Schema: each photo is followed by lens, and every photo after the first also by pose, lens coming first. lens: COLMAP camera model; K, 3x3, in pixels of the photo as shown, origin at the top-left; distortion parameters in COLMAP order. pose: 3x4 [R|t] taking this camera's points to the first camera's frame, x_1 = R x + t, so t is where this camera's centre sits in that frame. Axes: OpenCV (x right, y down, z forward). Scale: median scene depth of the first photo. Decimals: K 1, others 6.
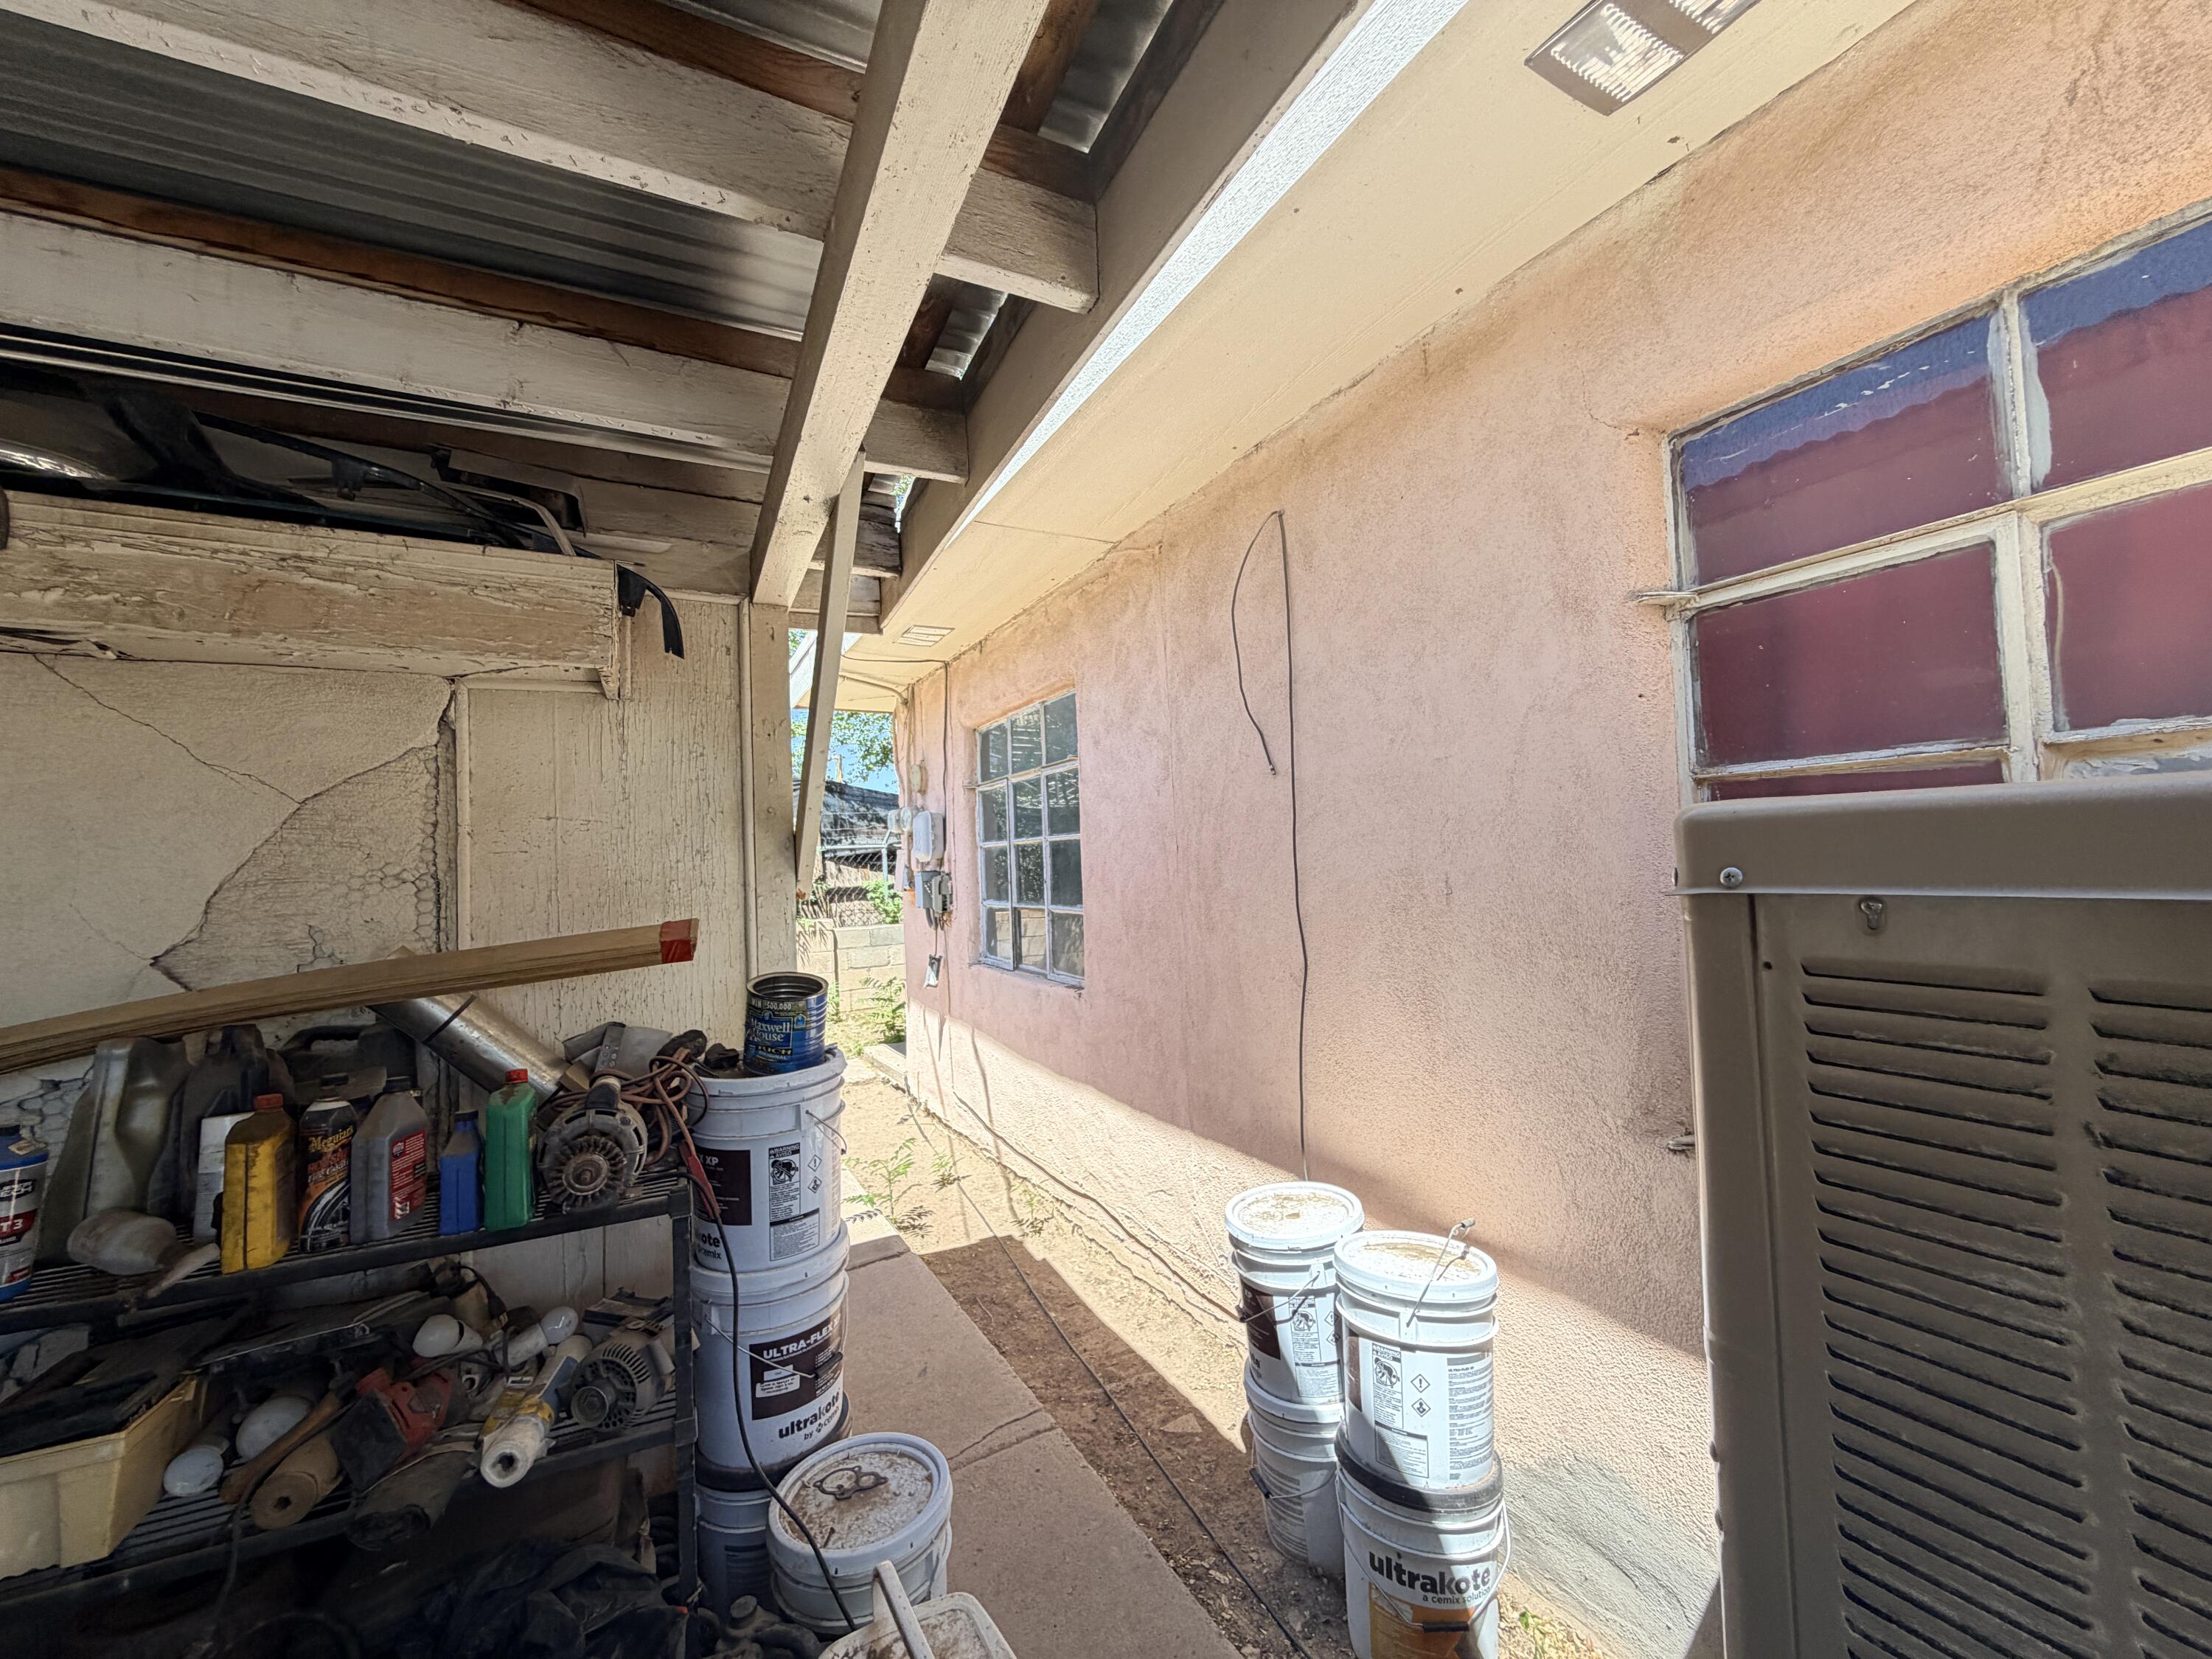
lens RADIAL K [[891.4, 0, 1097.8], [0, 891.4, 831.8], [0, 0, 1]] dist [-0.001605, -0.000394]
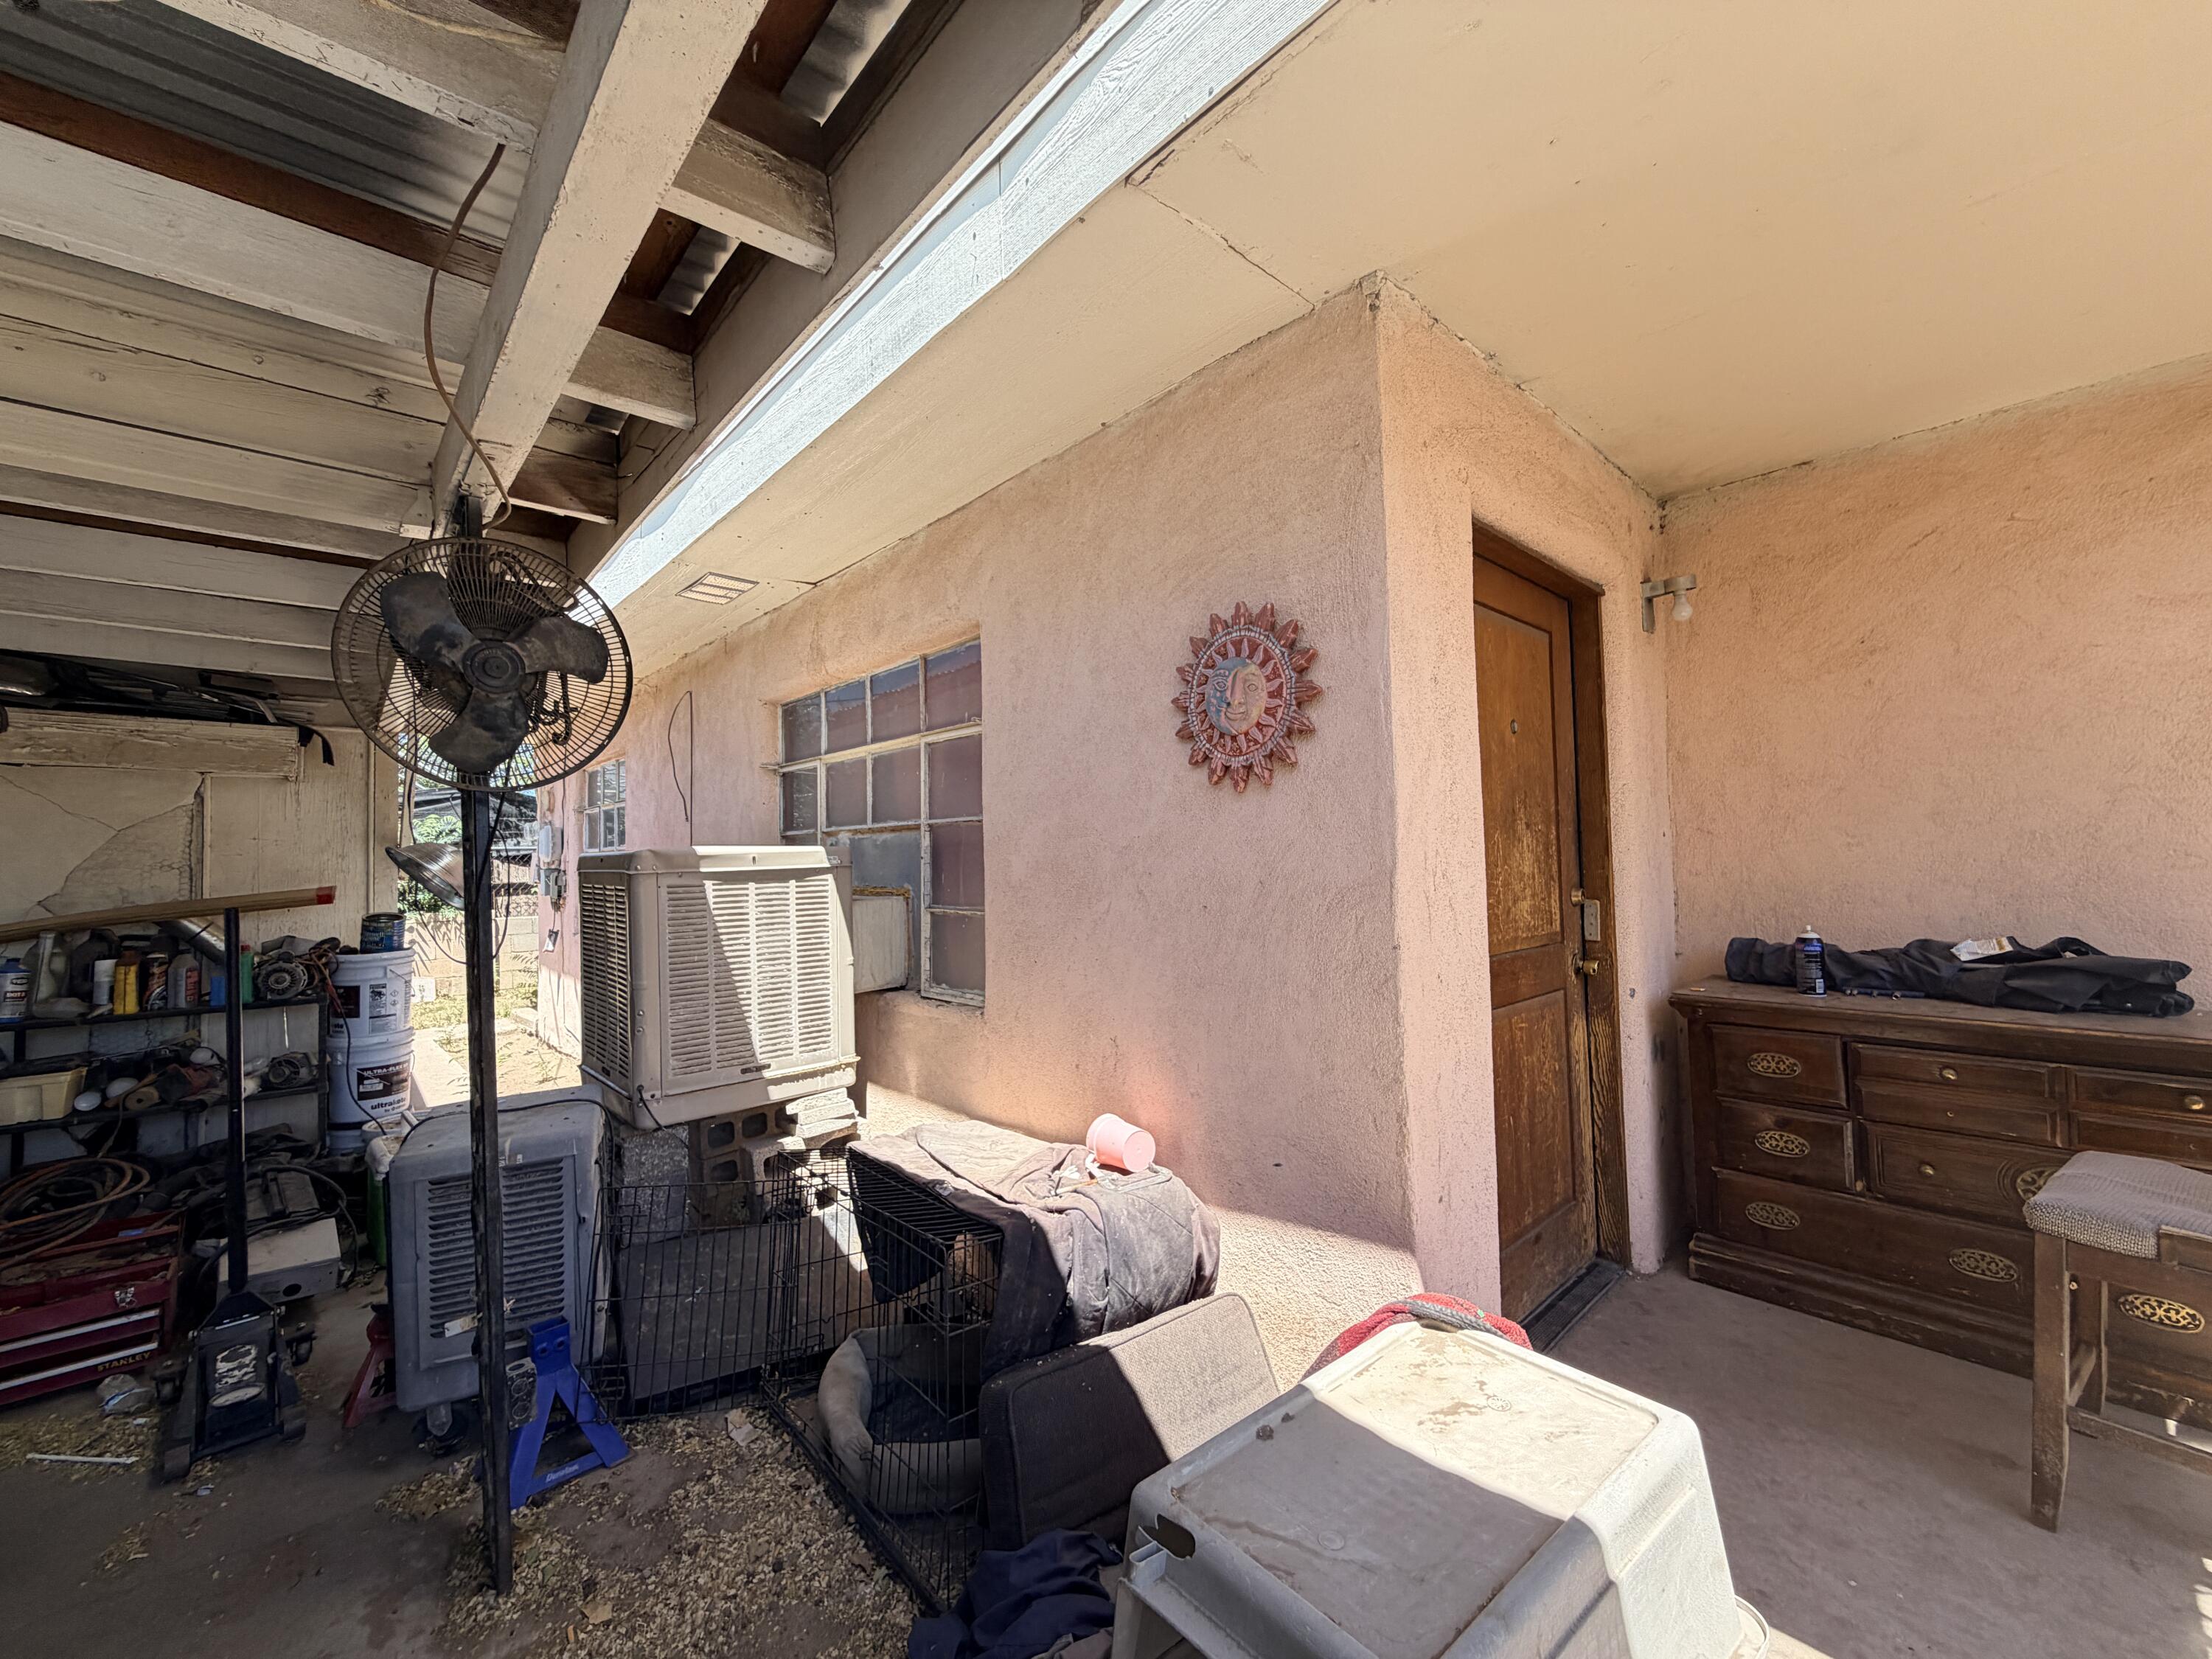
lens RADIAL K [[891.4, 0, 1113.9], [0, 891.4, 830.3], [0, 0, 1]] dist [-0.001605, -0.000394]
pose [[0.963809, 0.024058, 0.265508, 0.858433], [-0.022429, 0.999706, -0.009166, -0.068679], [-0.265650, 0.002879, 0.964065, -1.721348]]
